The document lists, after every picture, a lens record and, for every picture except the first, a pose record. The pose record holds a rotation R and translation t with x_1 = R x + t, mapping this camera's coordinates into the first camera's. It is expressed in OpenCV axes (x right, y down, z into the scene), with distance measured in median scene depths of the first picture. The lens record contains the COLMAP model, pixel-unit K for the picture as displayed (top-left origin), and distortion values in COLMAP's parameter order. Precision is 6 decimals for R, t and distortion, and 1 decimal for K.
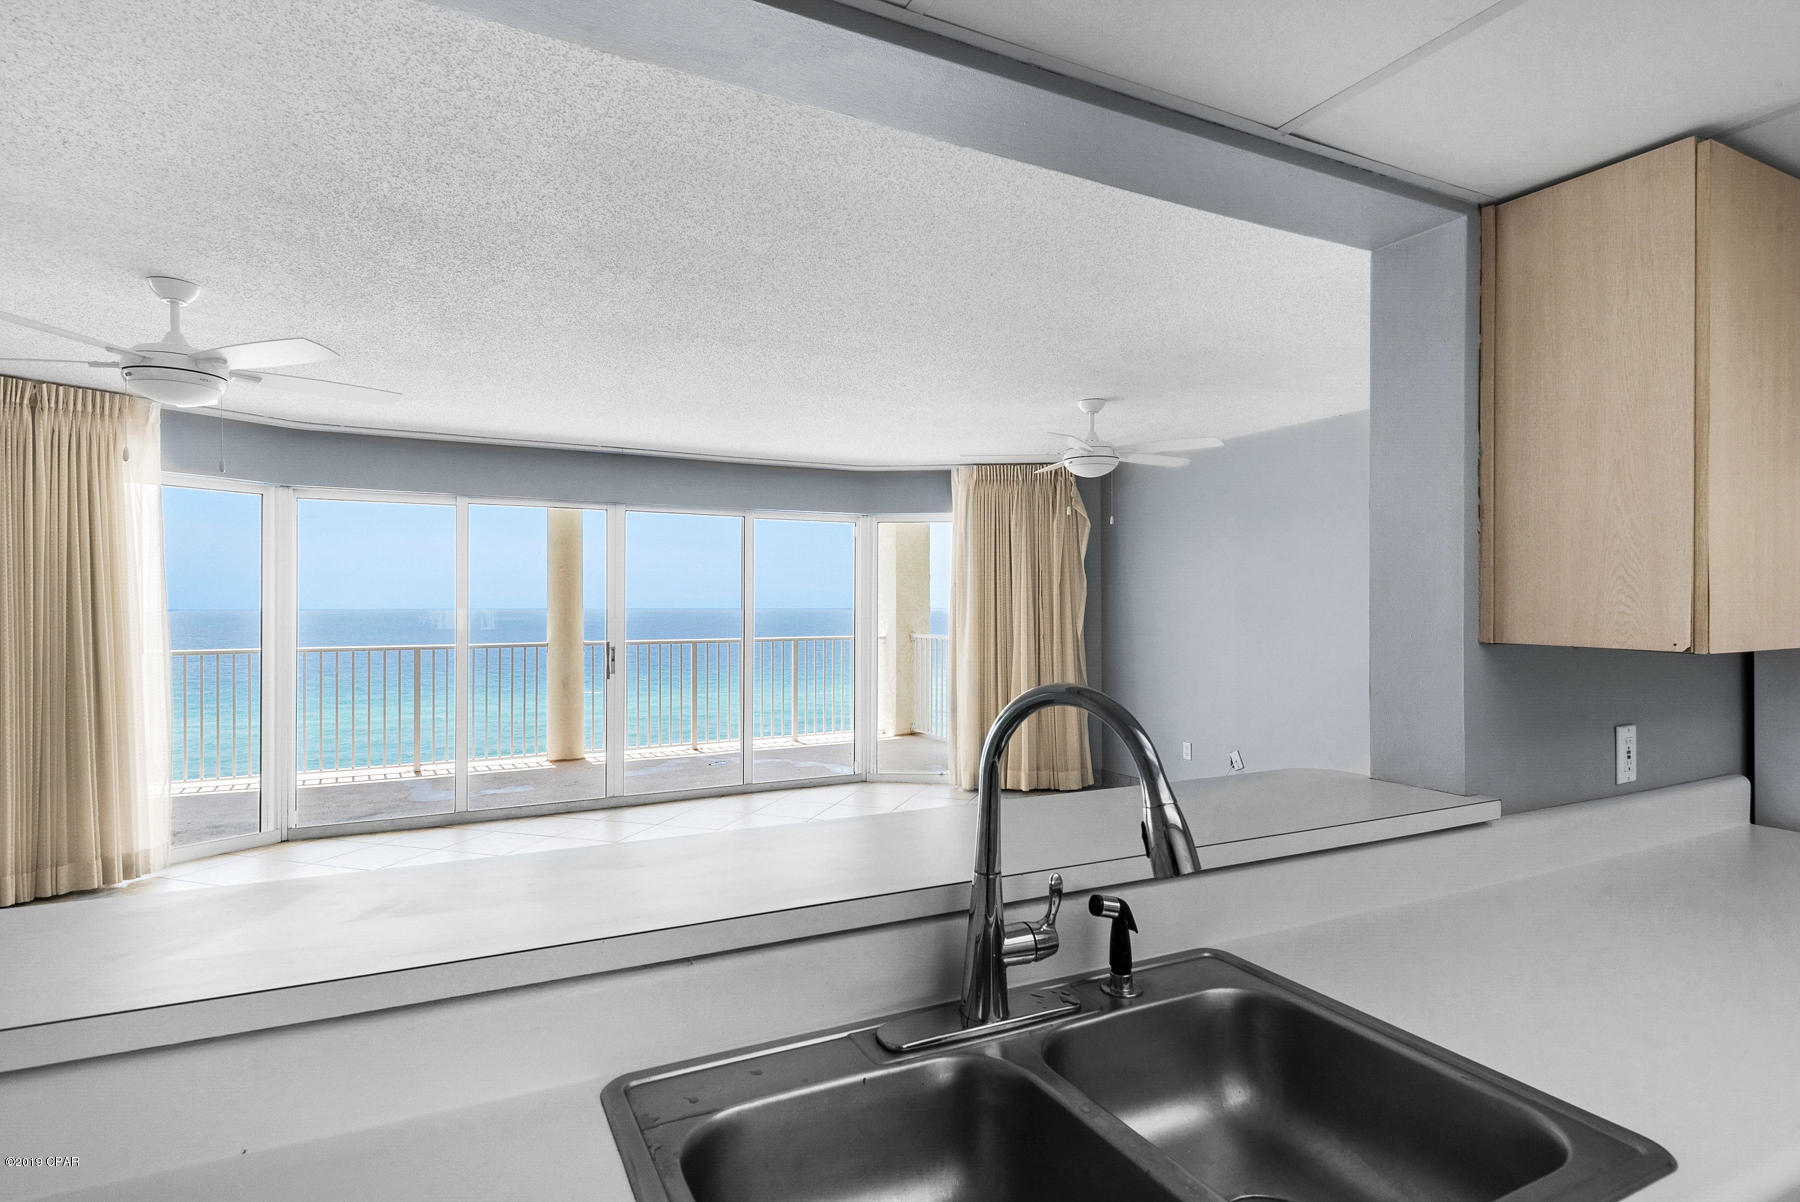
lens RADIAL K [[954.8, 0, 901.6], [0, 954.8, 598.4], [0, 0, 1]] dist [-0.007068, -0.001447]
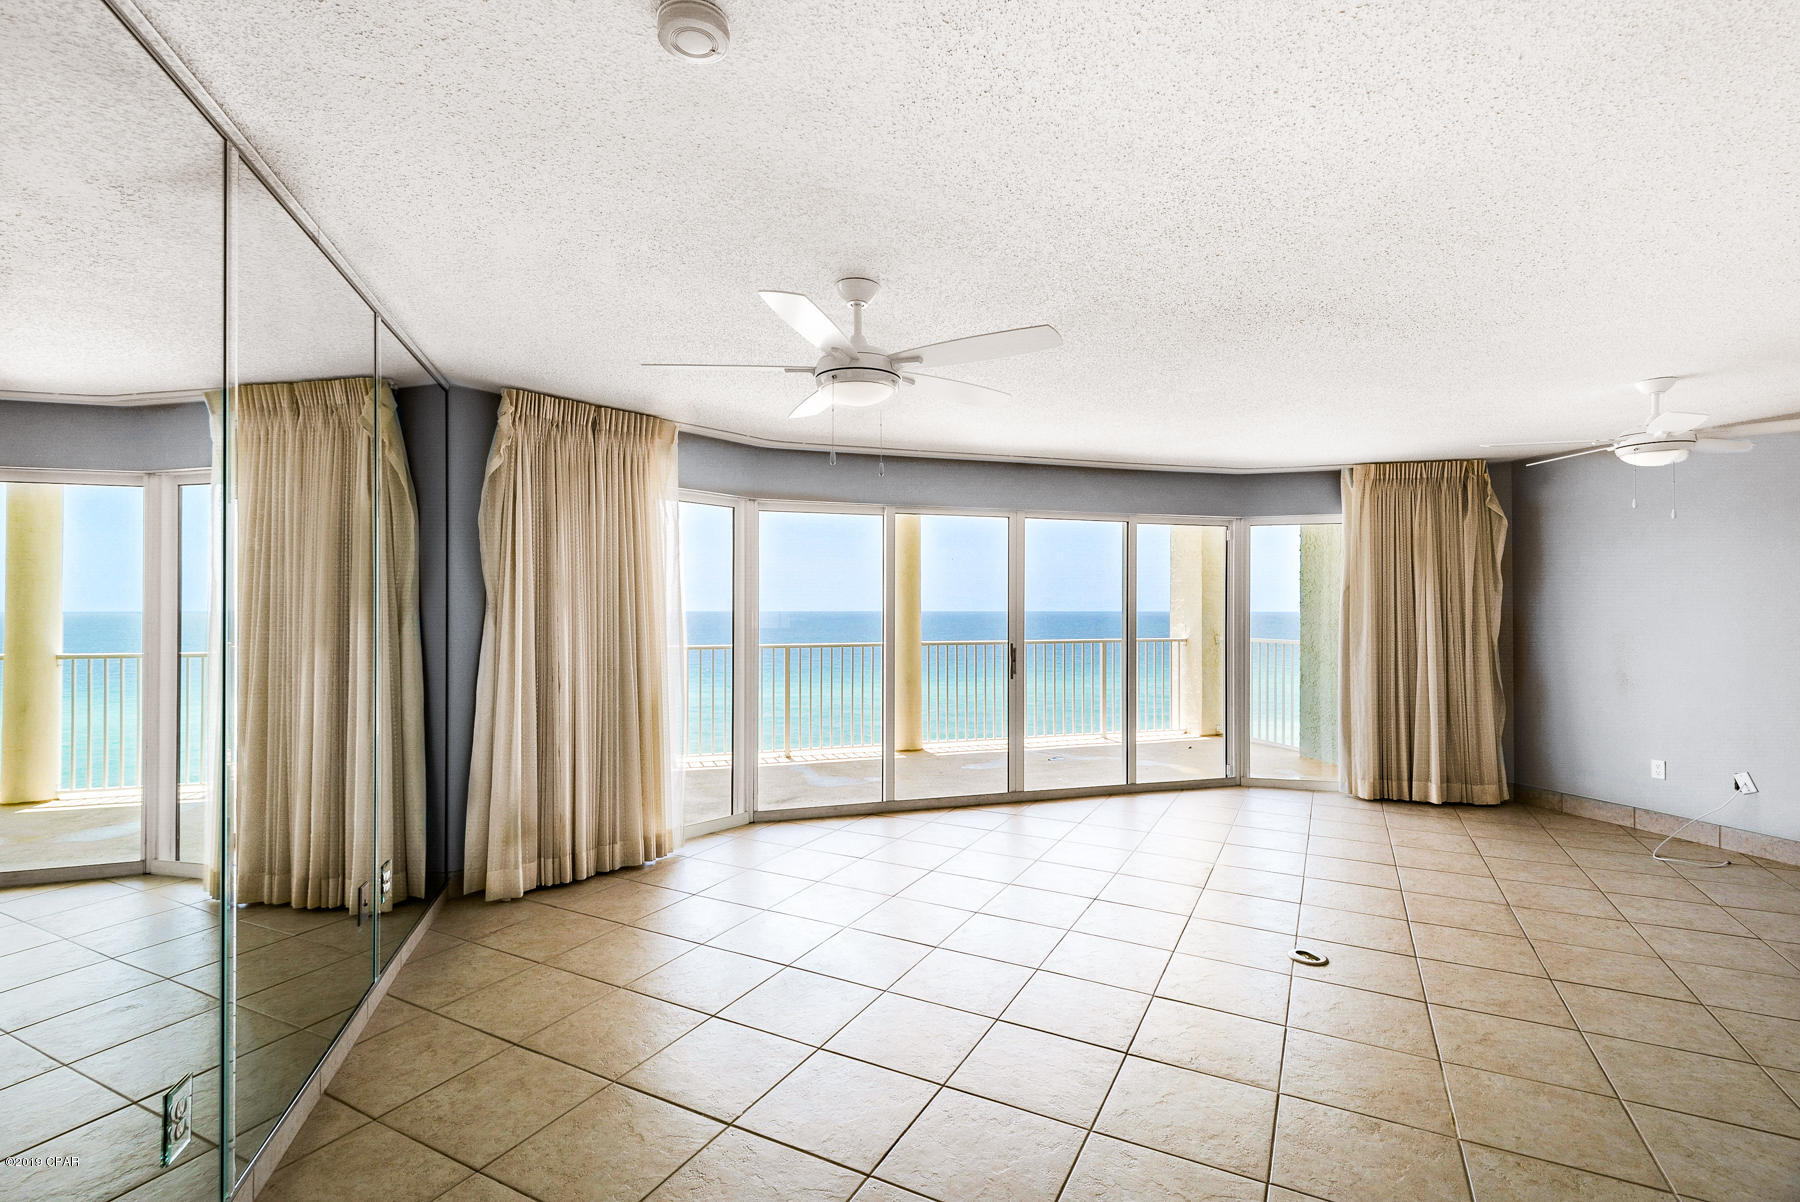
lens RADIAL K [[841.6, 0, 863.0], [0, 841.6, 603.4], [0, 0, 1]] dist [0.001187, -0.000400]
pose [[0.980627, 0.000974, -0.195880, -0.283040], [-0.000457, 0.999996, 0.002685, -0.000543], [0.195882, -0.002543, 0.980624, 0.064985]]
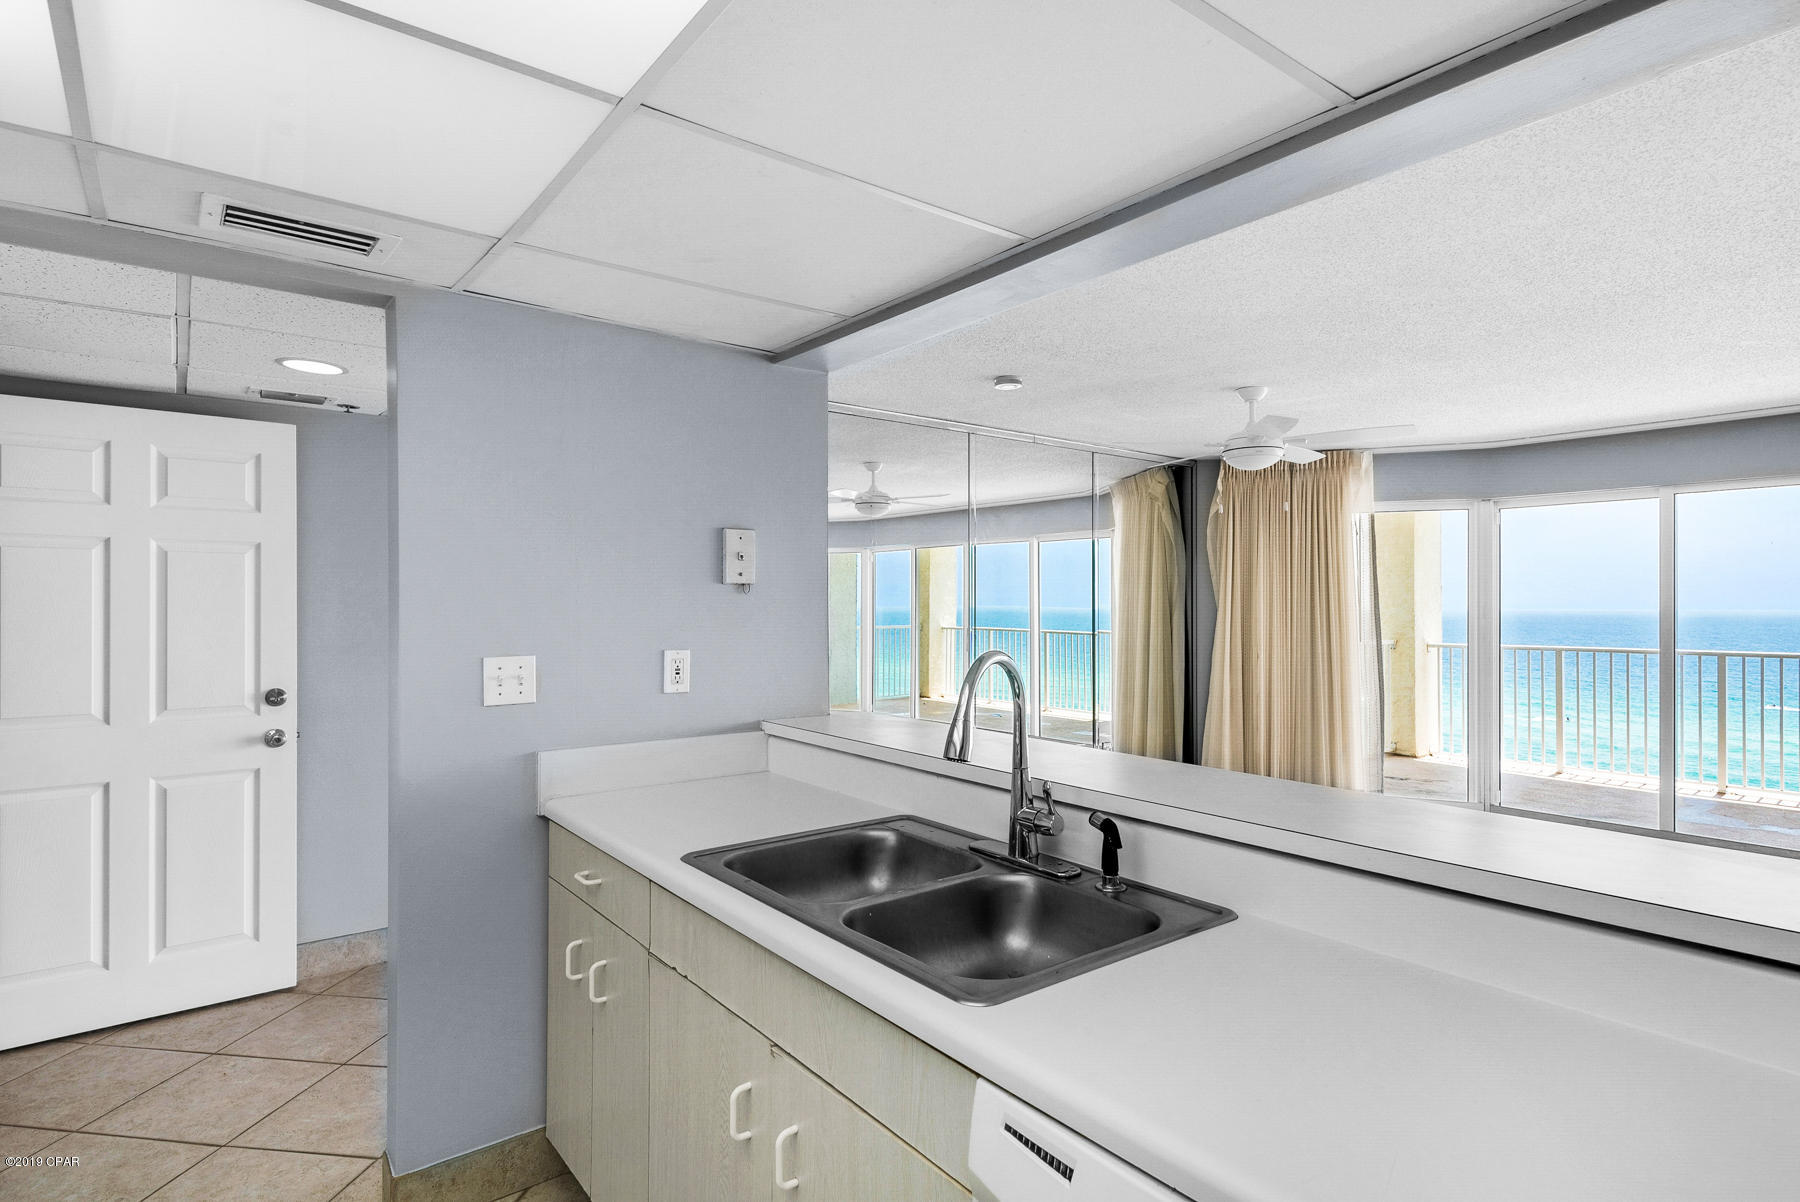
lens RADIAL K [[954.8, 0, 929.4], [0, 954.8, 610.2], [0, 0, 1]] dist [-0.007068, -0.001447]
pose [[0.150075, 0.004207, -0.988666, 0.305750], [0.007499, 0.999957, 0.005393, 0.000320], [0.988646, -0.008223, 0.150037, 0.161207]]
